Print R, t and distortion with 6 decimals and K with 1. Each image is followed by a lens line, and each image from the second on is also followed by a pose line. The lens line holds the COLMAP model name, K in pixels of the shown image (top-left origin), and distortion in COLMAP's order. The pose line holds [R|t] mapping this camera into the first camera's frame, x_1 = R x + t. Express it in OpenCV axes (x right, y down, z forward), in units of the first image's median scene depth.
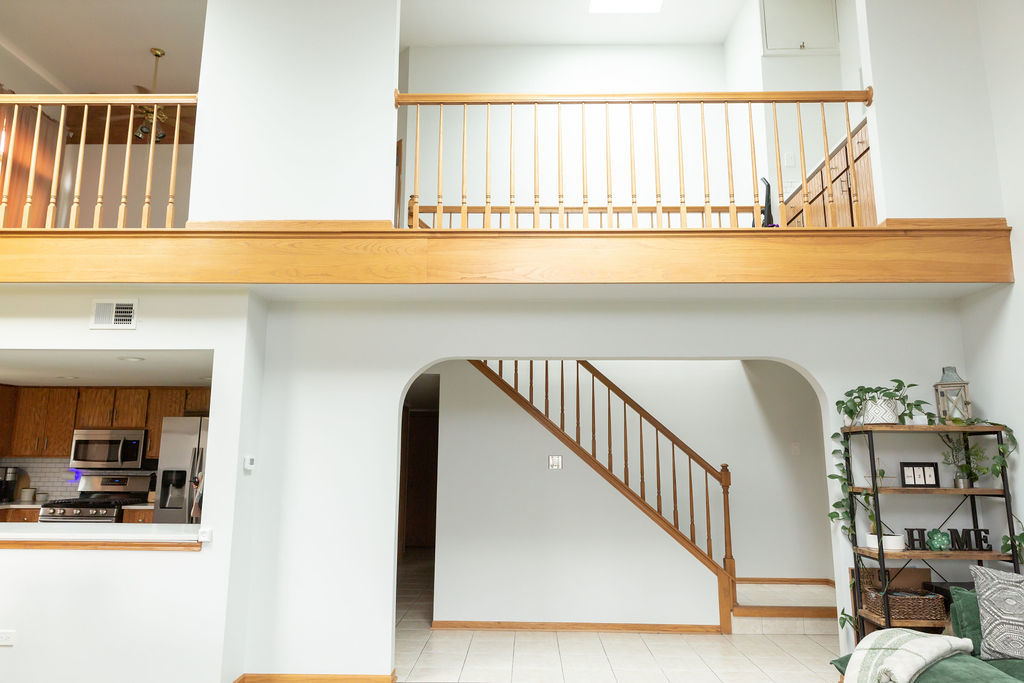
lens RADIAL K [[679.6, 0, 512.0], [0, 679.6, 341.5], [0, 0, 1]] dist [0.005750, 0.007192]
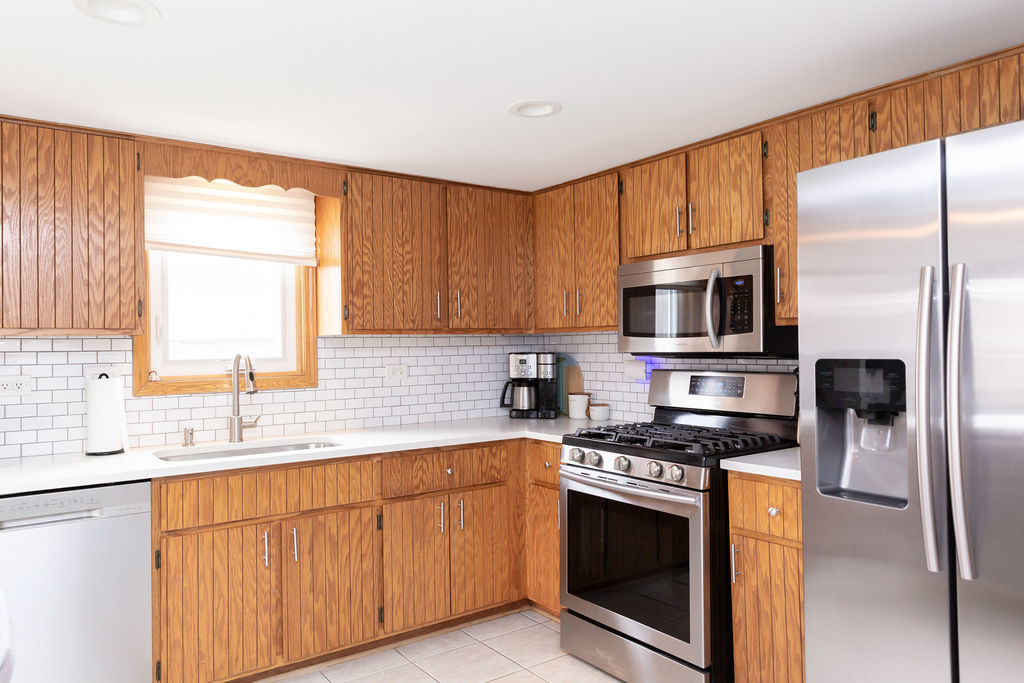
lens RADIAL K [[710.0, 0, 512.0], [0, 710.0, 341.5], [0, 0, 1]] dist [-0.003610, -0.002630]
pose [[0.610407, -0.022402, -0.791771, -0.350690], [0.151602, 0.984425, 0.089023, 0.134298], [0.777445, -0.174374, 0.604296, 0.712048]]
